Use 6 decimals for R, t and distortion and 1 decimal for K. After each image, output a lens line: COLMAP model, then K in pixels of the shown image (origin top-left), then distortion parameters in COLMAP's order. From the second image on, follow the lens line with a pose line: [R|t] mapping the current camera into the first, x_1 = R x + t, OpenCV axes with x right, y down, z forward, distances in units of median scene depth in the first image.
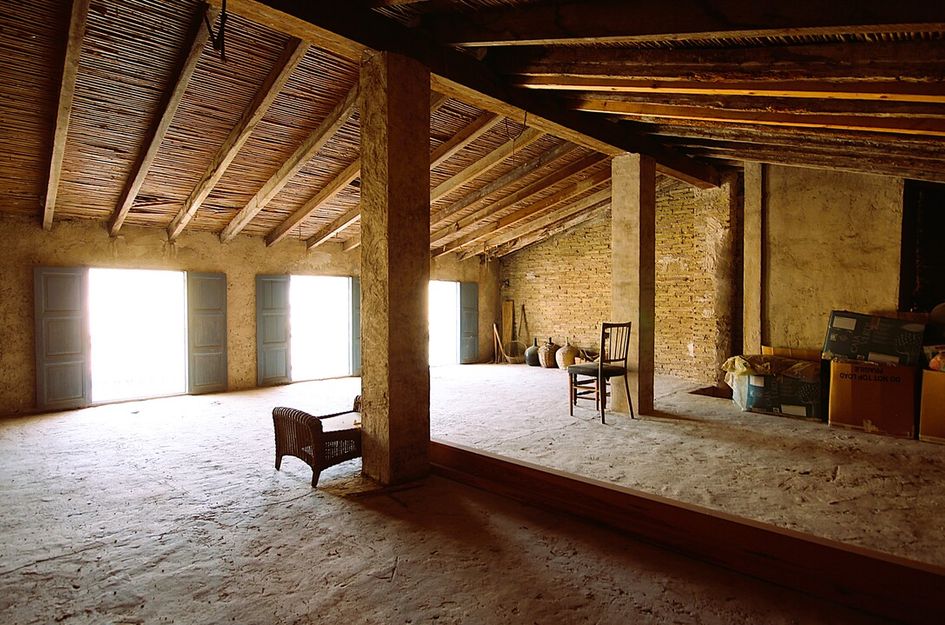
lens RADIAL K [[514.8, 0, 471.5], [0, 514.8, 312.8], [0, 0, 1]] dist [-0.003259, 0.002344]
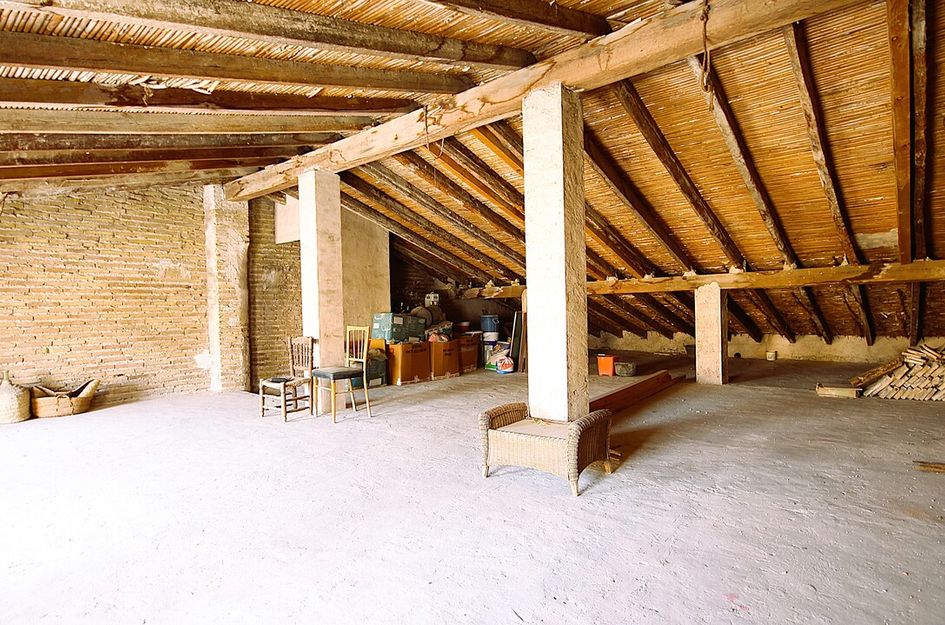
lens RADIAL K [[514.8, 0, 471.2], [0, 514.8, 309.3], [0, 0, 1]] dist [-0.003259, 0.002344]
pose [[-0.099341, -0.008495, 0.995017, -0.628383], [0.035673, 0.999290, 0.012093, -0.018868], [-0.994414, 0.036696, -0.098967, 0.632857]]
